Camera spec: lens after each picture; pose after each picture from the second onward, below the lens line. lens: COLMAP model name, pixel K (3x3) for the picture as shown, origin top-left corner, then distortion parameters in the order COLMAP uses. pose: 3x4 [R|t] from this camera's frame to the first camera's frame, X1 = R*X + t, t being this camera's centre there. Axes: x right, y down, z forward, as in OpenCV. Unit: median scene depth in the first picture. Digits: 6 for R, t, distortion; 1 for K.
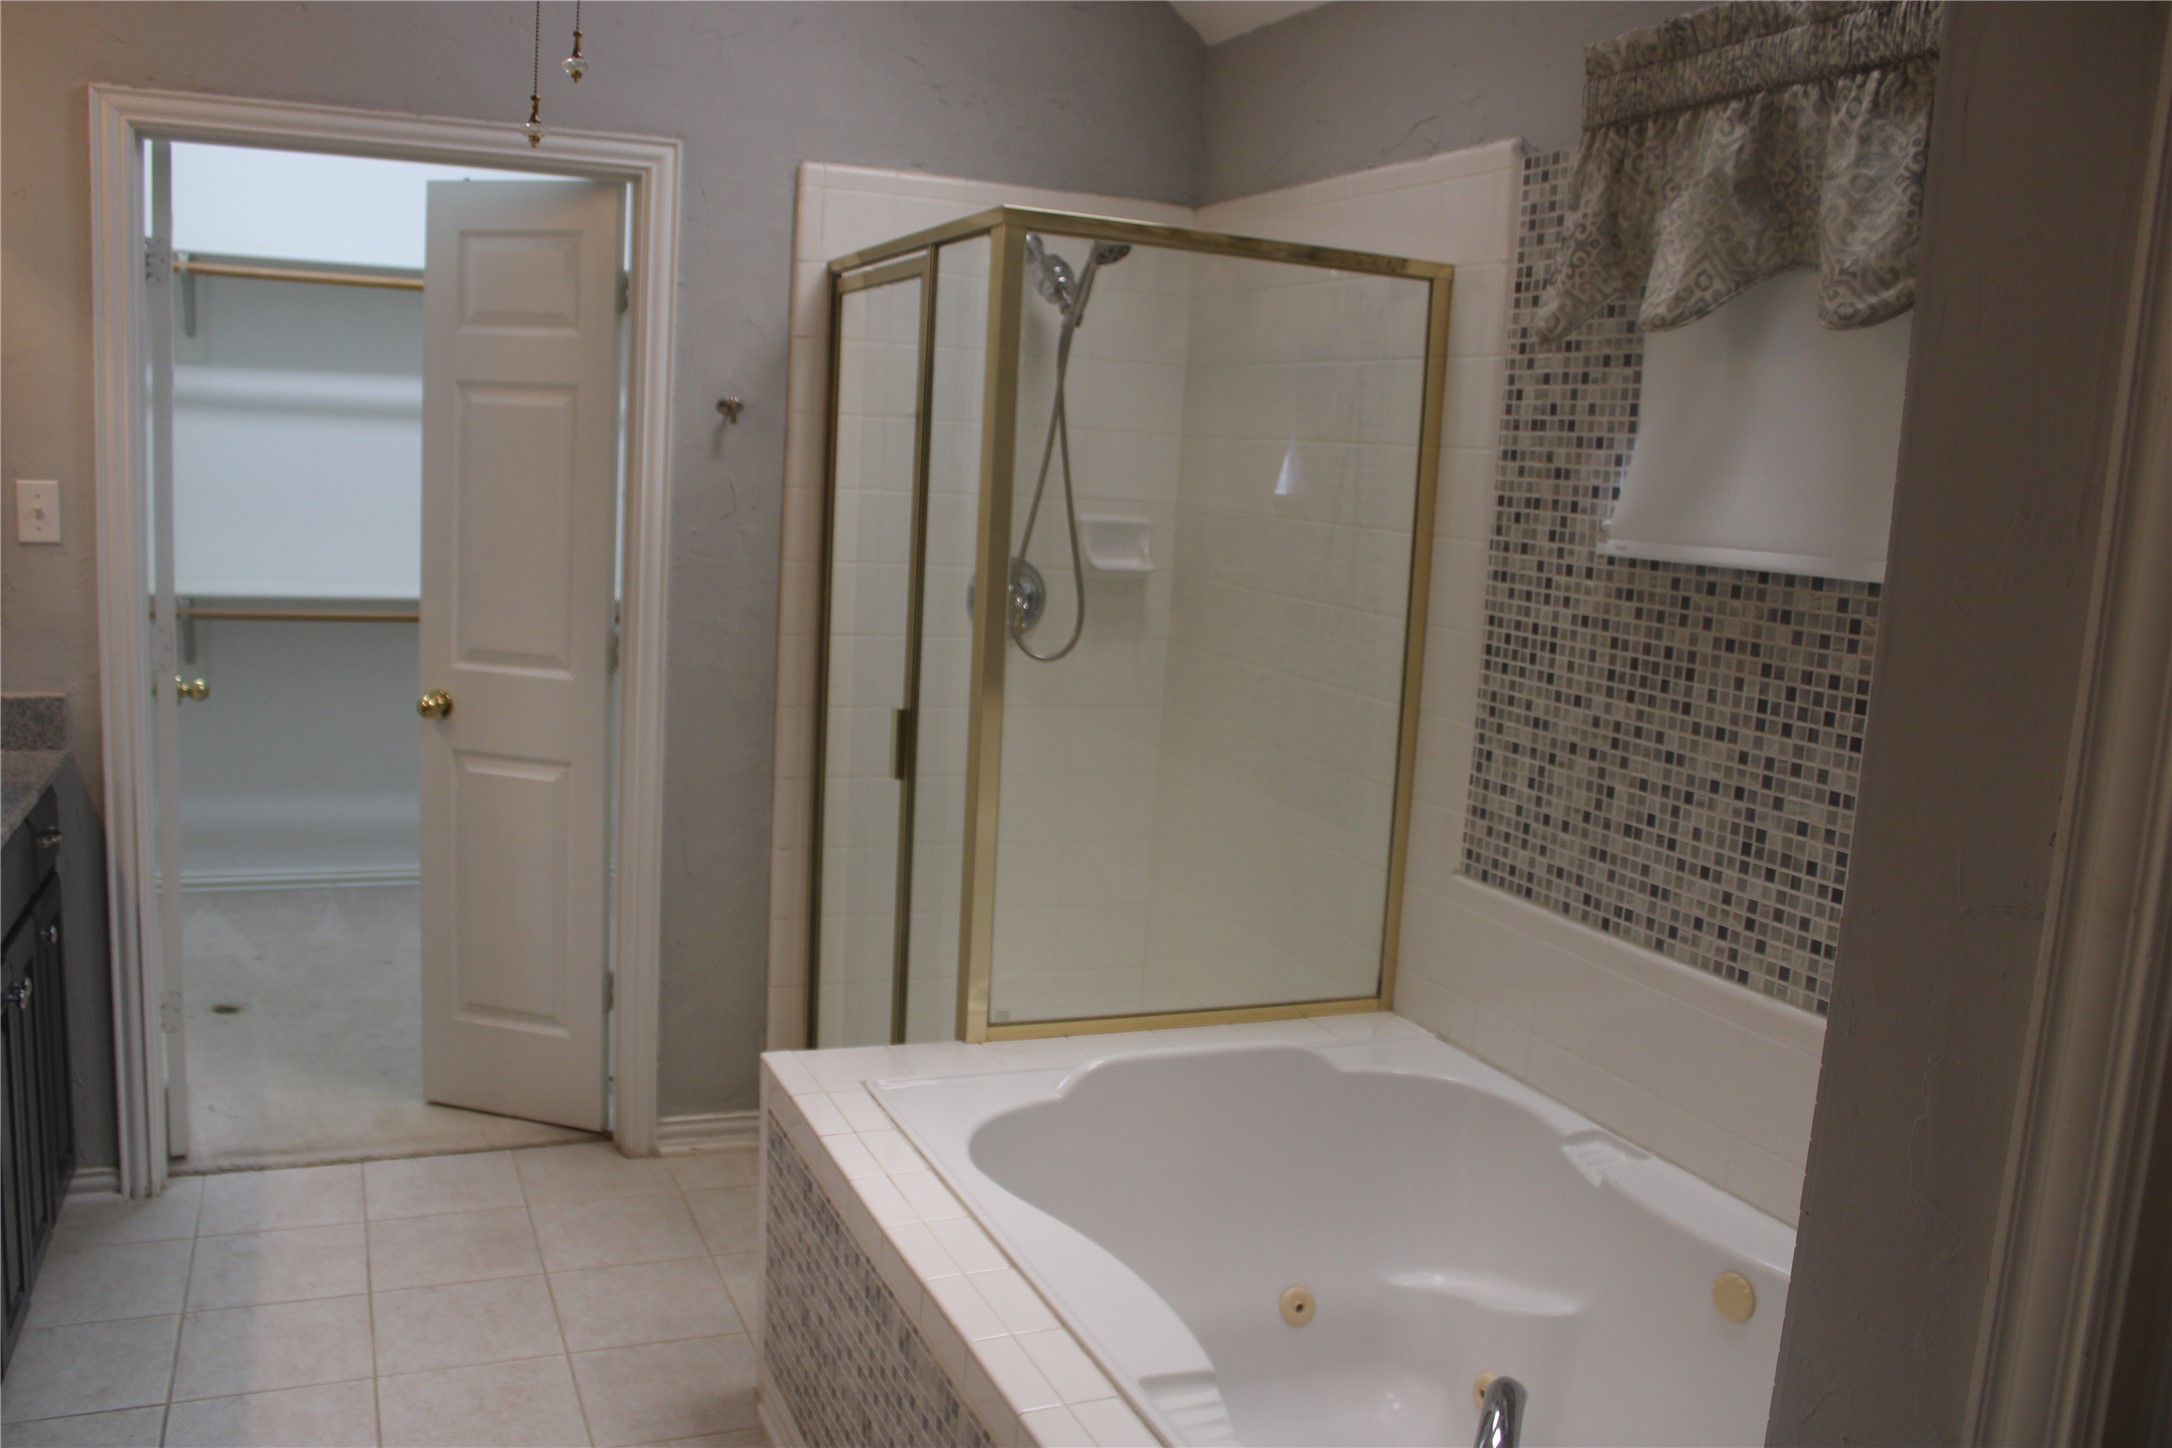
lens RADIAL K [[1778.1, 0, 1074.6], [0, 1778.1, 736.4], [0, 0, 1]] dist [-0.159939, 0.131652]
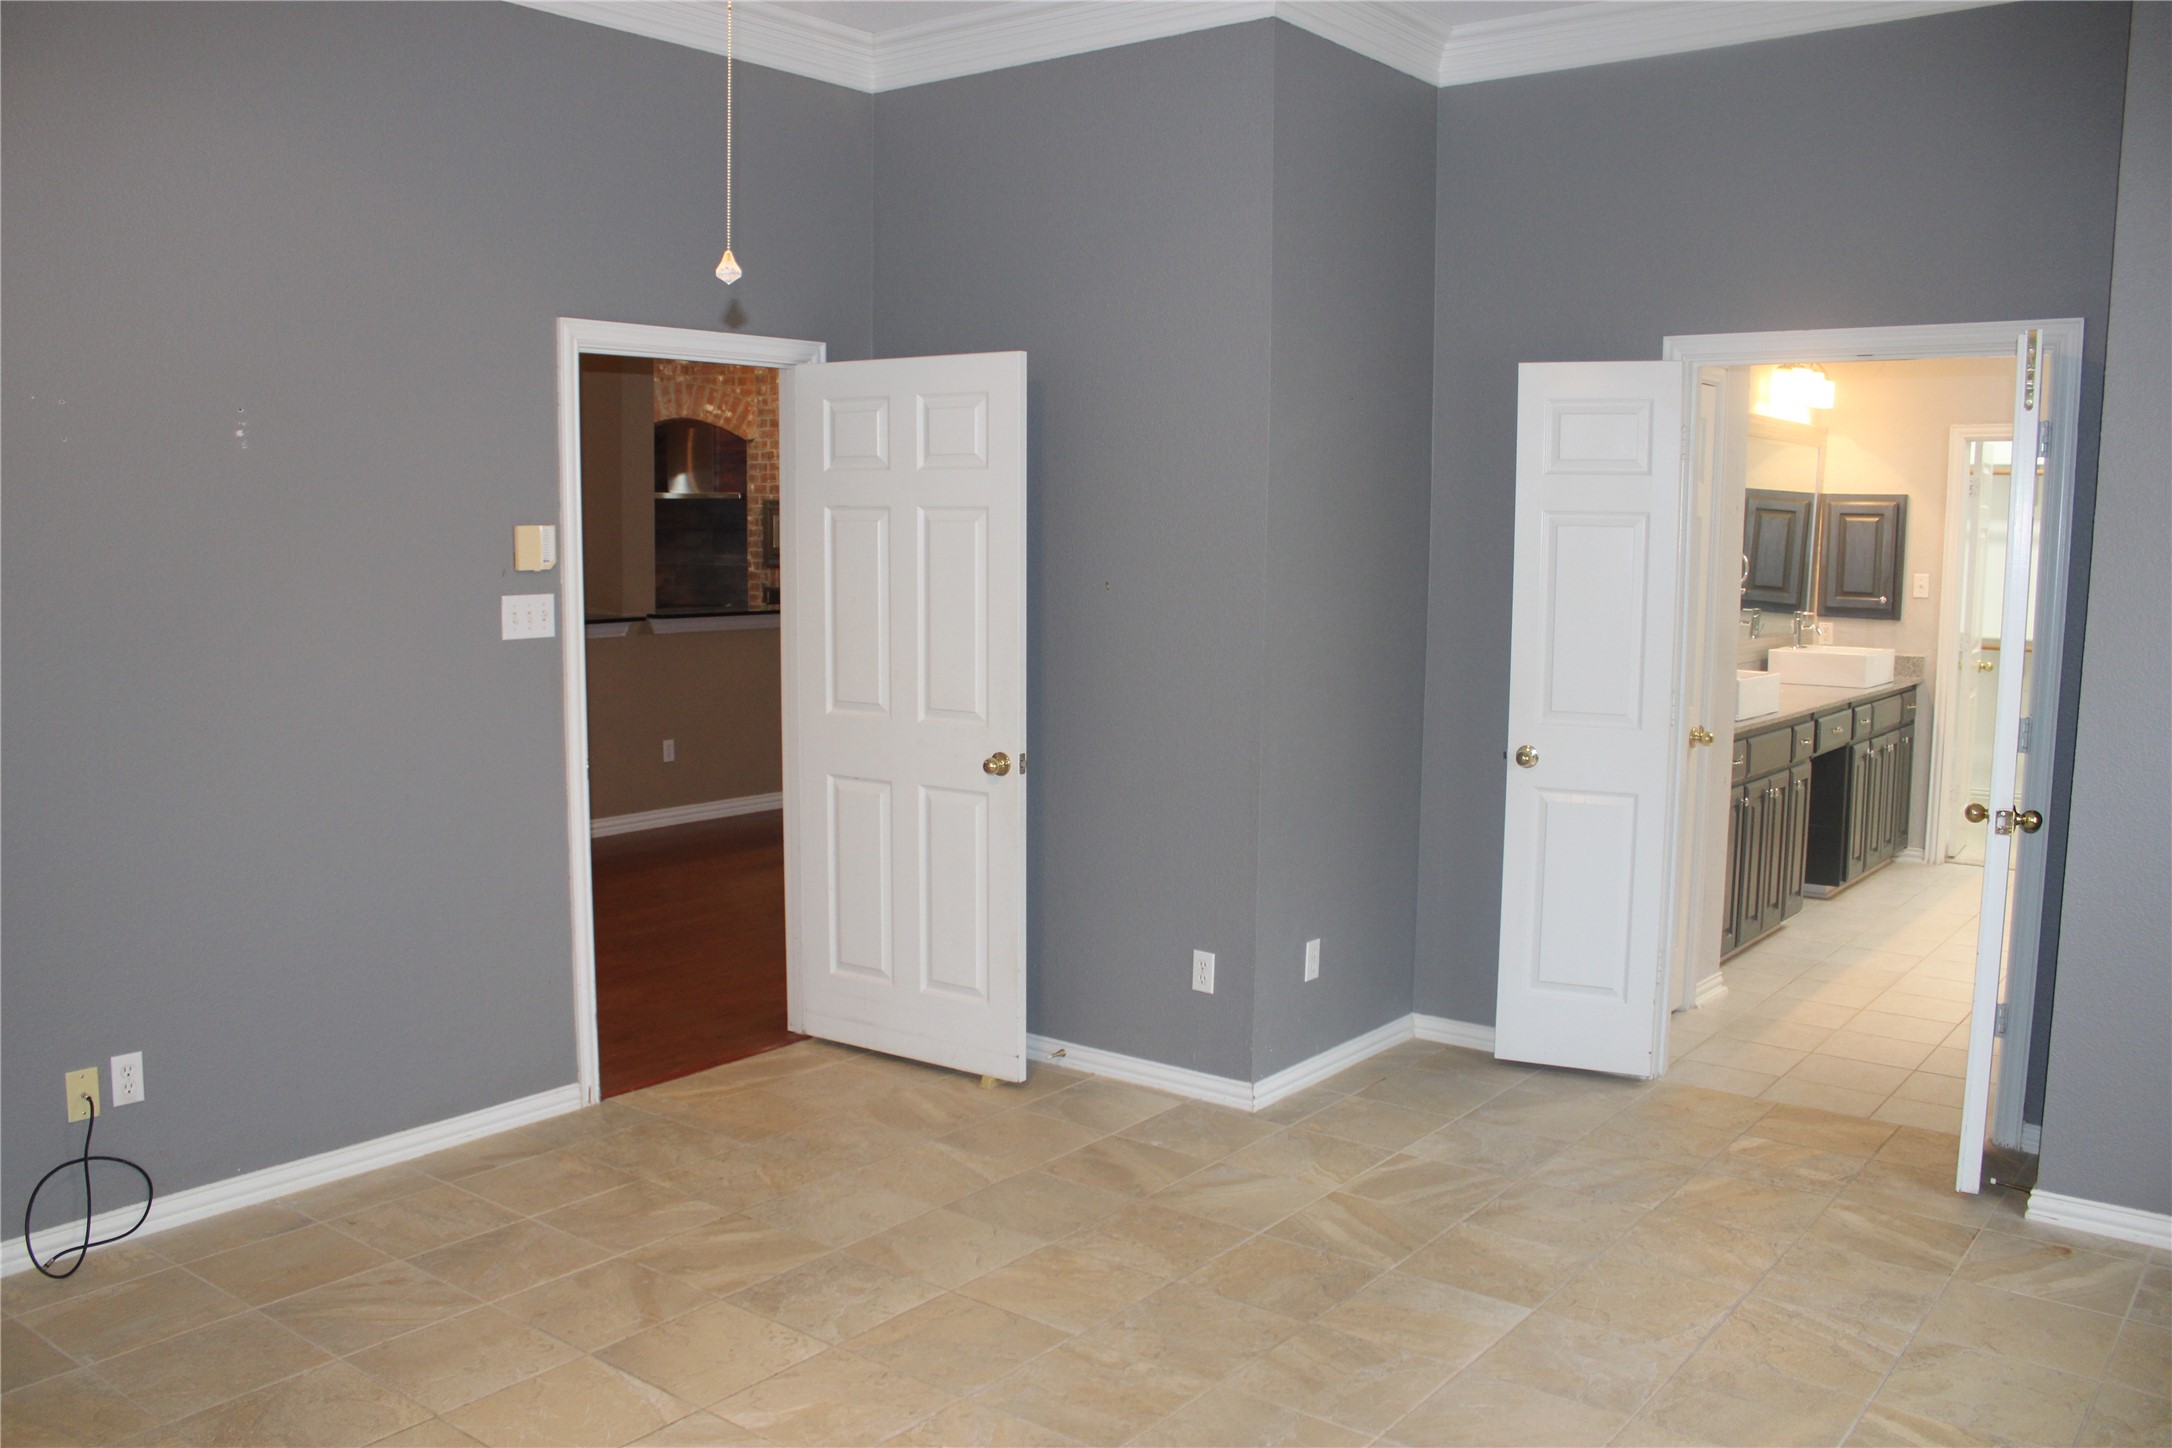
lens RADIAL K [[1778.1, 0, 1074.6], [0, 1778.1, 736.4], [0, 0, 1]] dist [-0.159939, 0.131652]
pose [[0.481971, 0.051077, -0.874697, 0.972021], [-0.122649, 0.992403, -0.009632, 0.251703], [0.867560, 0.111923, 0.484574, -1.235622]]
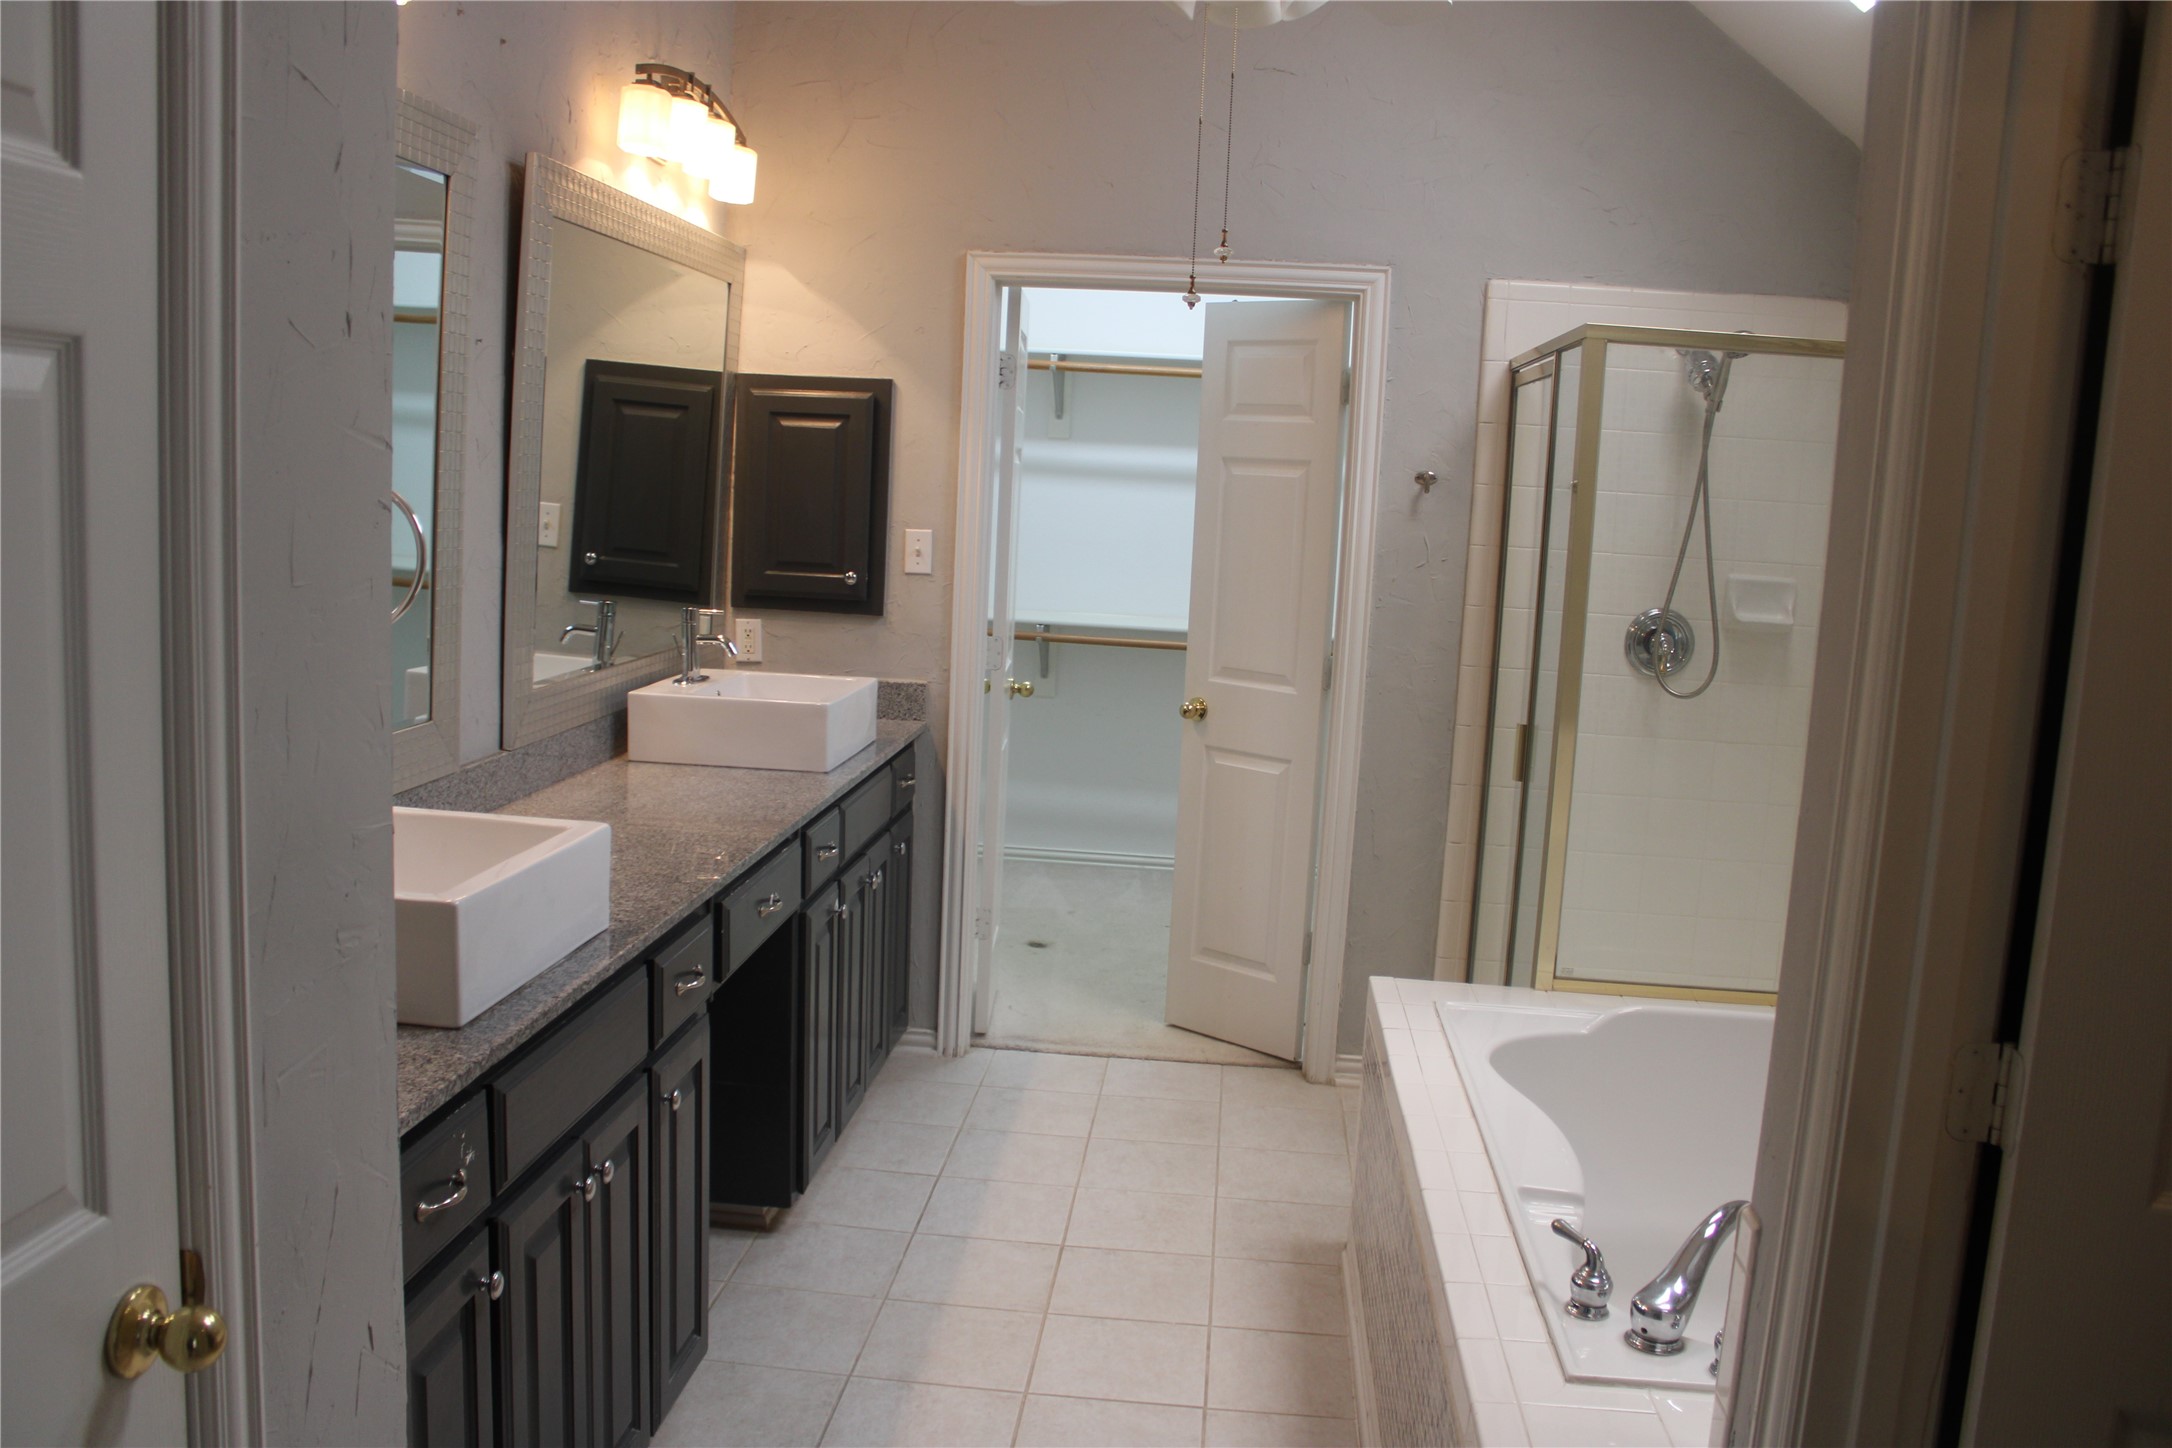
lens RADIAL K [[1778.1, 0, 1074.6], [0, 1778.1, 736.4], [0, 0, 1]] dist [-0.159939, 0.131652]
pose [[0.880701, 0.056052, -0.470345, 0.179735], [-0.072858, 0.997187, -0.017586, 0.032736], [0.468036, 0.049756, 0.882308, -0.199367]]
